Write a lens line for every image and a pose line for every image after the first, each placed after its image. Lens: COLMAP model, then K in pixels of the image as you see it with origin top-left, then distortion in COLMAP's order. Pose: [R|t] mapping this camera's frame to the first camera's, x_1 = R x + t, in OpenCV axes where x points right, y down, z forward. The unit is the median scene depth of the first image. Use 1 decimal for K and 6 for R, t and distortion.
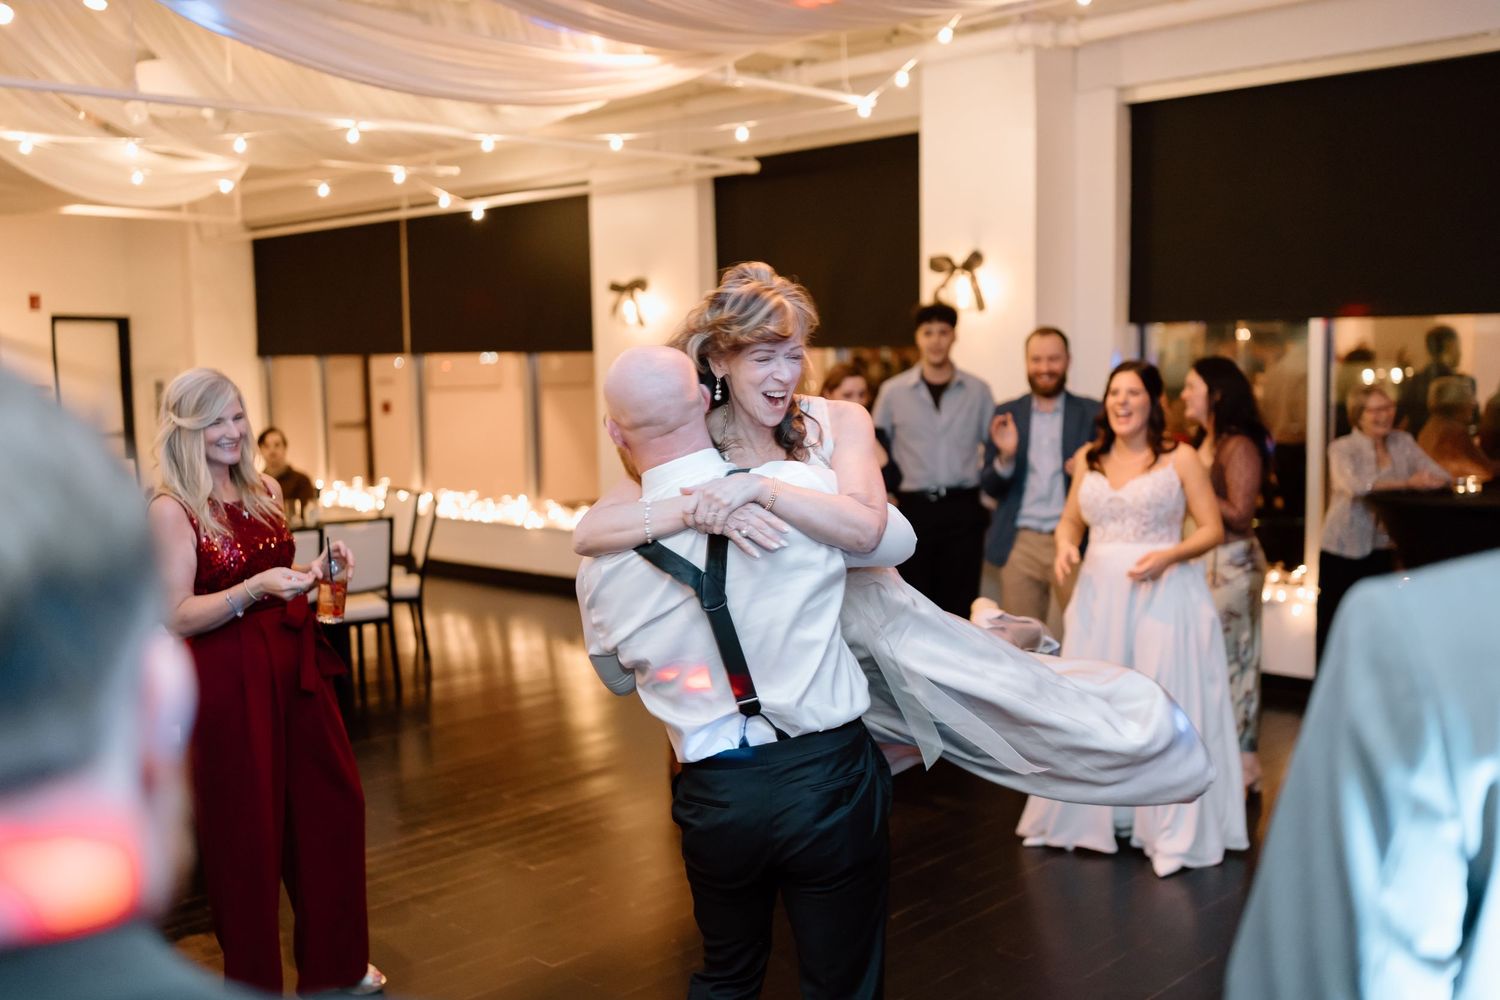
lens RADIAL K [[1547.8, 0, 716.8], [0, 1547.8, 497.5], [0, 0, 1]] dist [-0.003122, 0.002383]
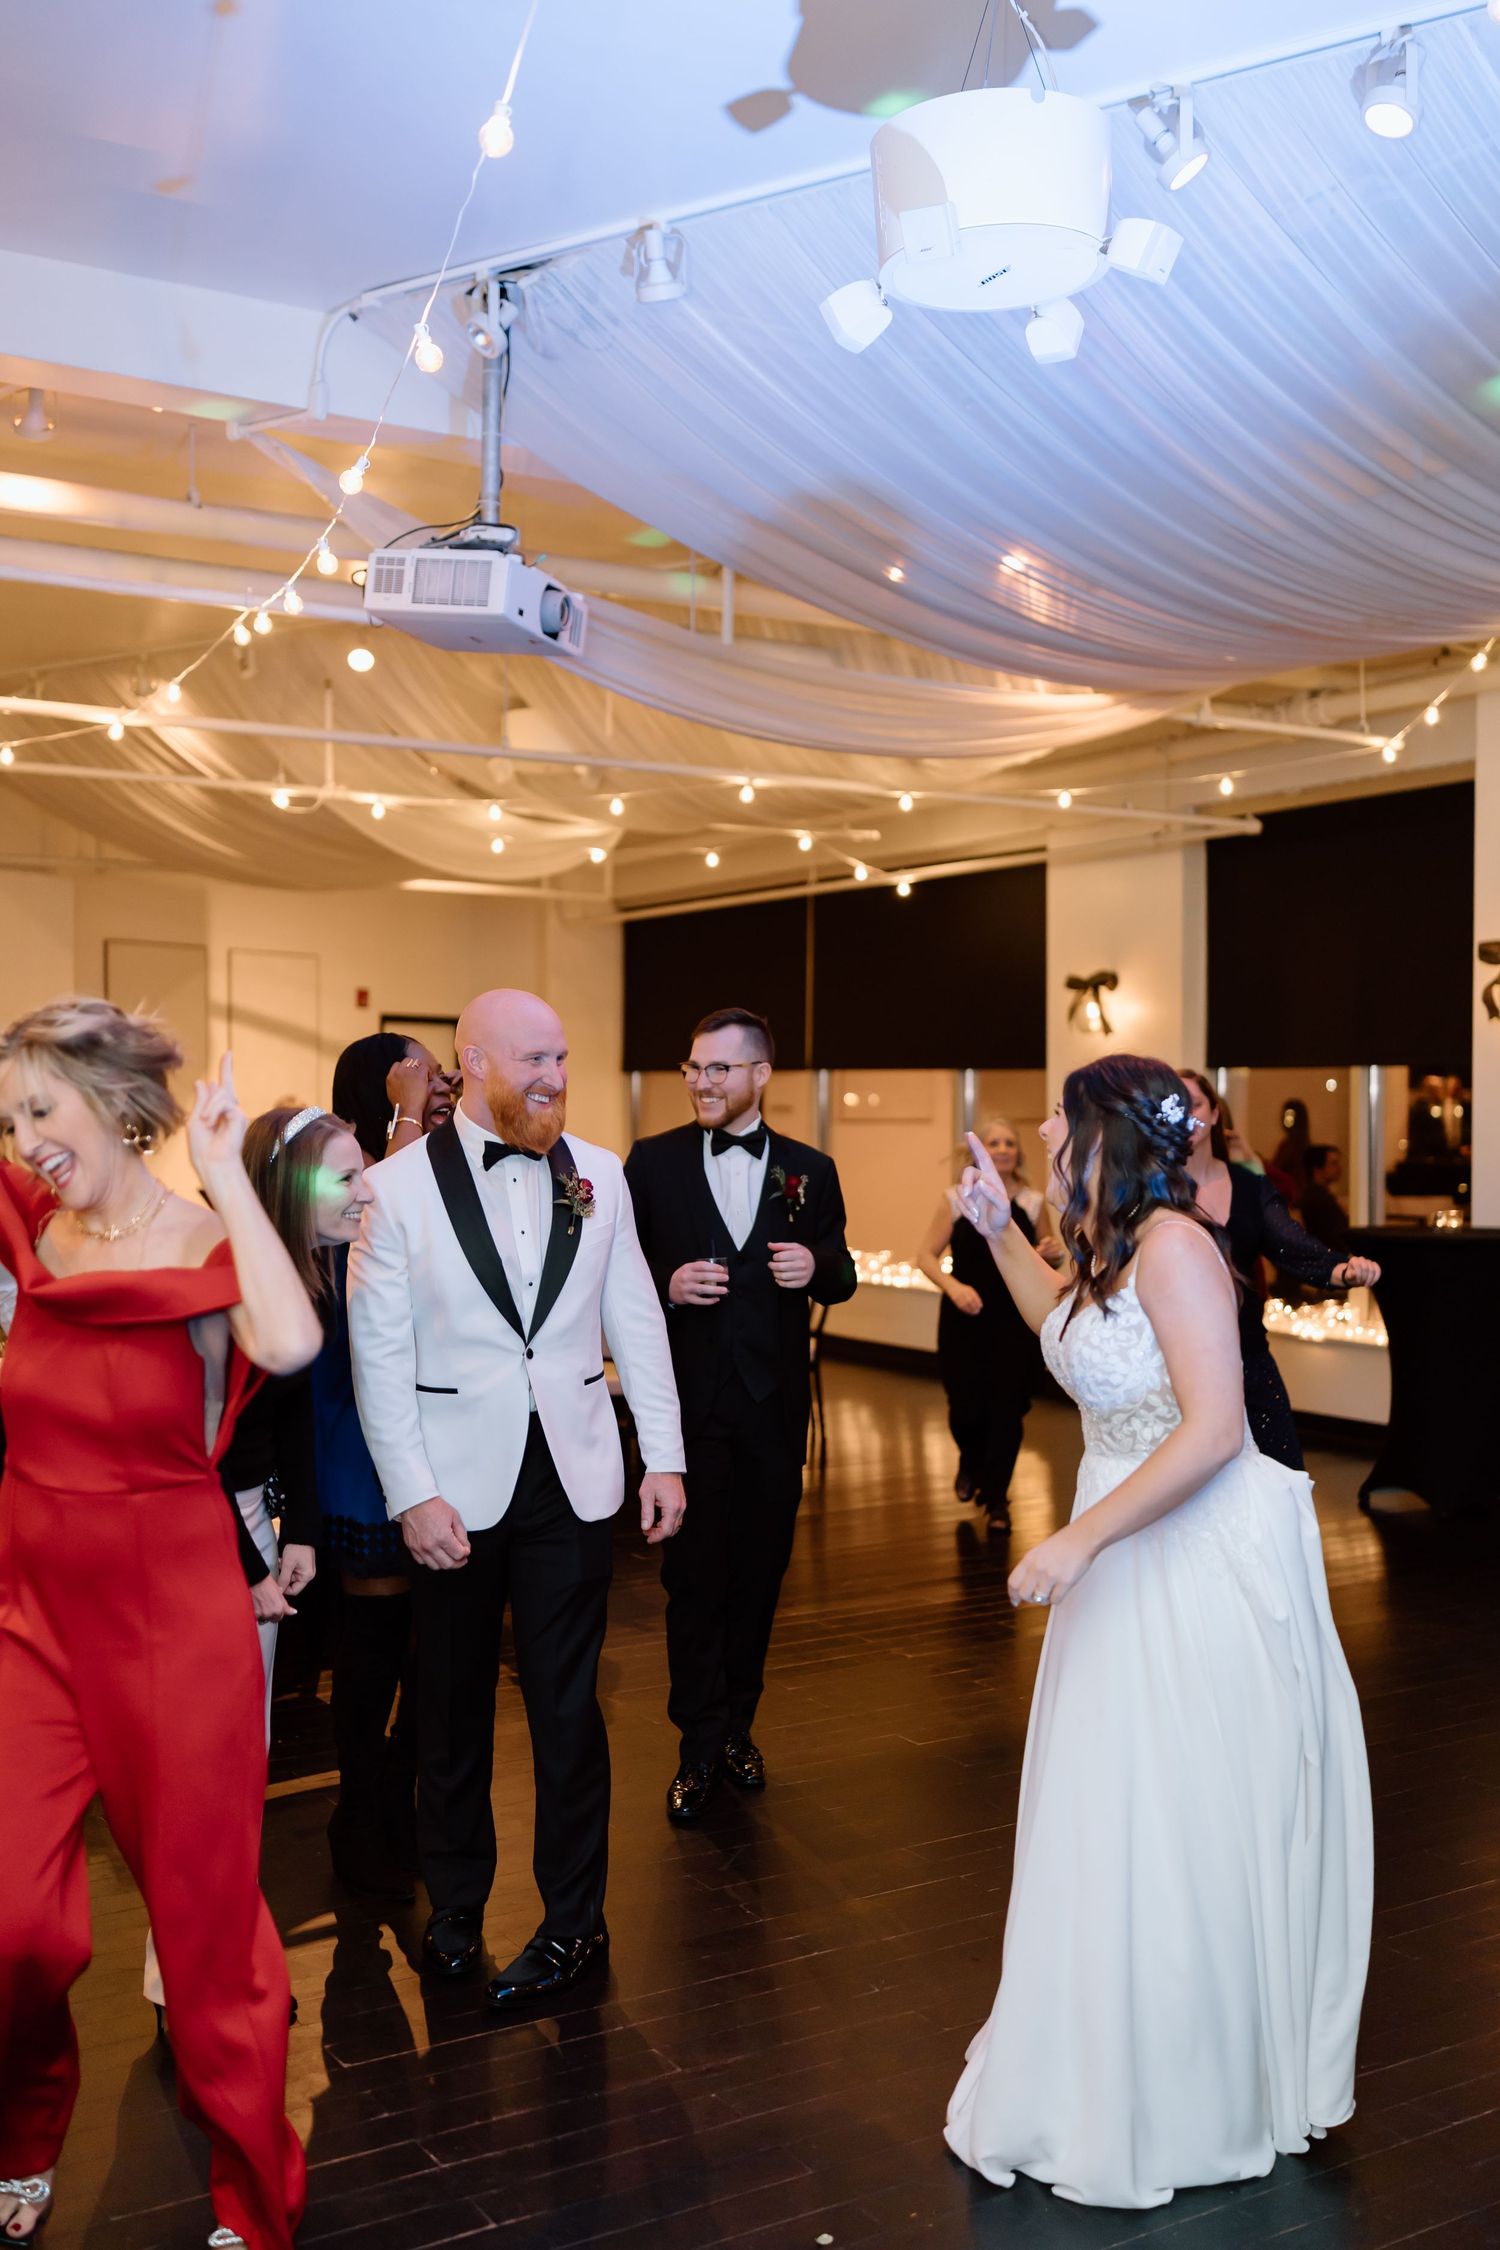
lens RADIAL K [[2319.5, 0, 702.2], [0, 2319.5, 1132.5], [0, 0, 1]] dist [0.011402, -0.023803]
pose [[0.968070, 0.025317, -0.249399, 0.049413], [-0.045205, 0.996208, -0.074340, 0.035766], [0.246571, 0.083240, 0.965543, -0.169411]]
